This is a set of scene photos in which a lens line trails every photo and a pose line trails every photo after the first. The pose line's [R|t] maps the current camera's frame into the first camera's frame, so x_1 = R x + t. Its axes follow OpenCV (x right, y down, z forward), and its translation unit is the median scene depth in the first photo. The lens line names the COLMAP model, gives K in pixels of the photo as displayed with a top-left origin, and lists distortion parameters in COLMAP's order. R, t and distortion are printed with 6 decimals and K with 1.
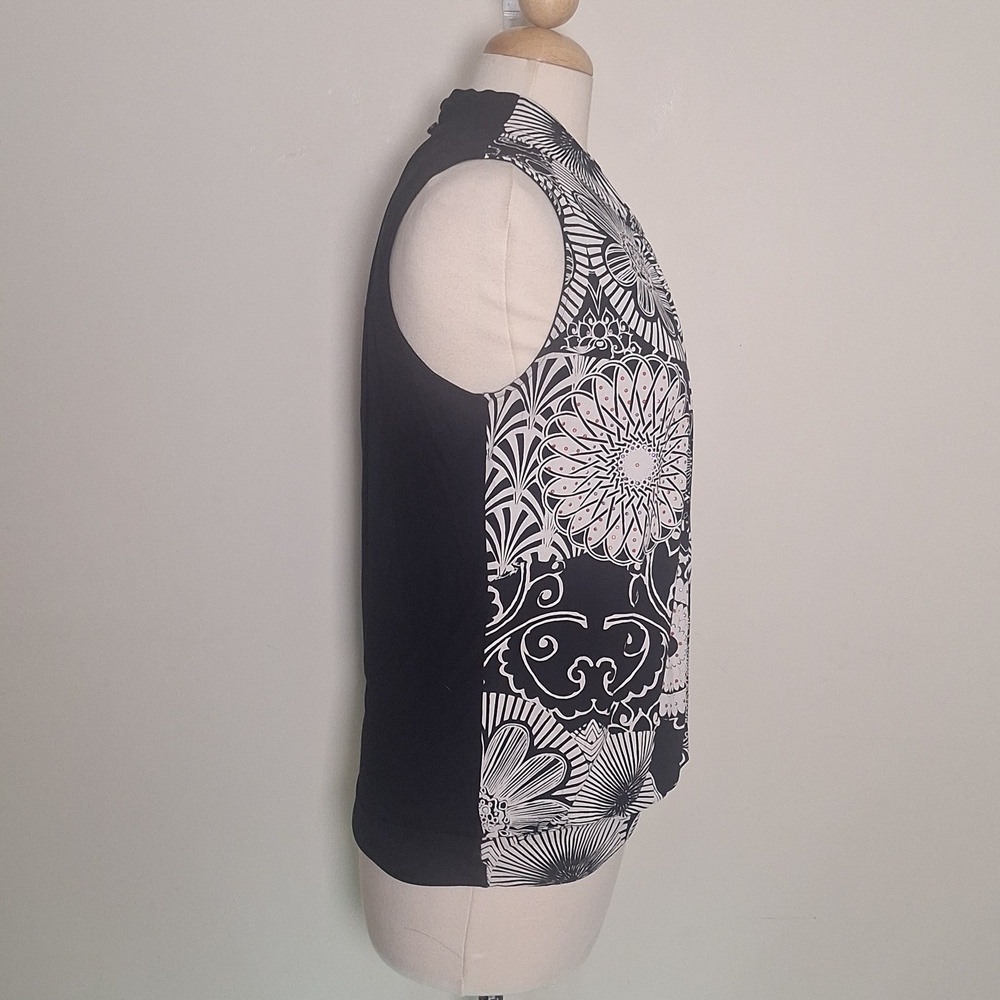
lens RADIAL K [[1490.4, 0, 500.0], [0, 1490.4, 501.2], [0, 0, 1]] dist [0.122931, 0.000000]
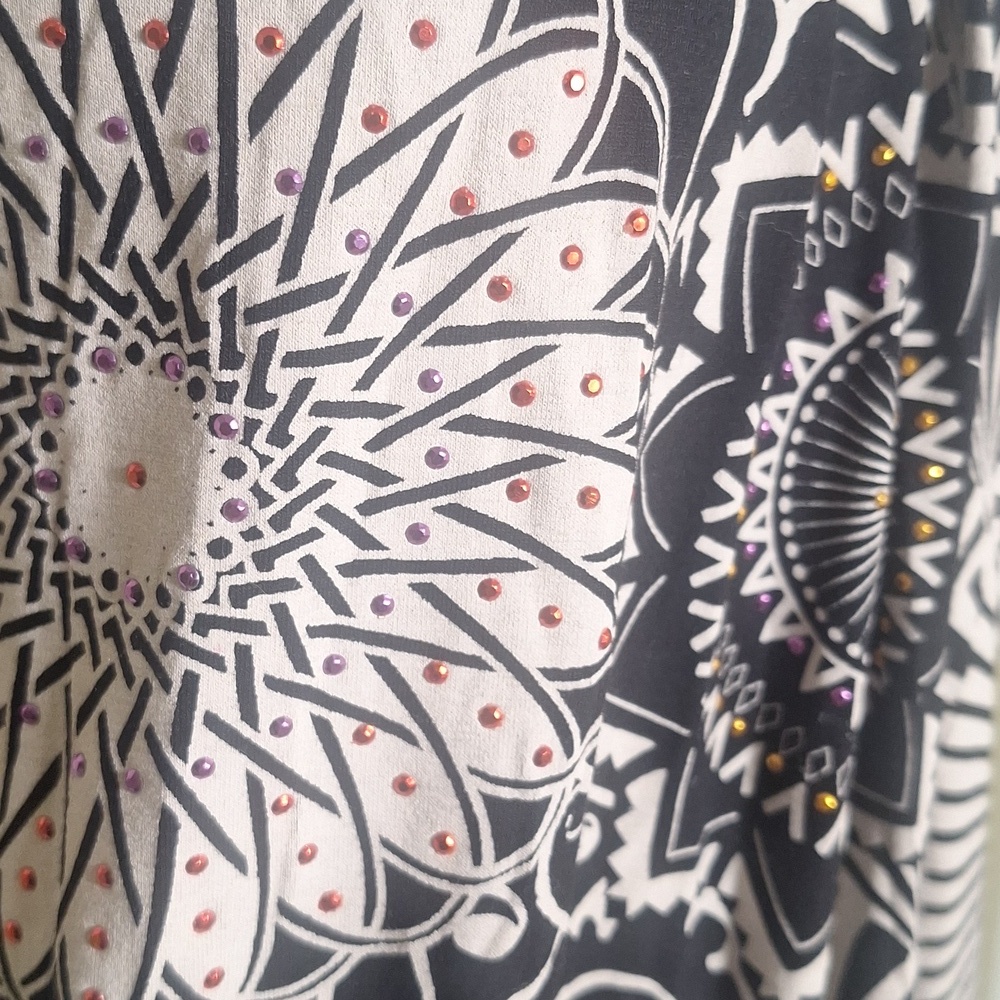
lens RADIAL K [[1490.4, 0, 500.5], [0, 1490.4, 496.4], [0, 0, 1]] dist [0.122931, 0.000000]
pose [[0.829712, 0.170097, -0.531644, 0.203631], [-0.121476, 0.984635, 0.125446, -0.045722], [0.544813, -0.039502, 0.837627, 0.893505]]
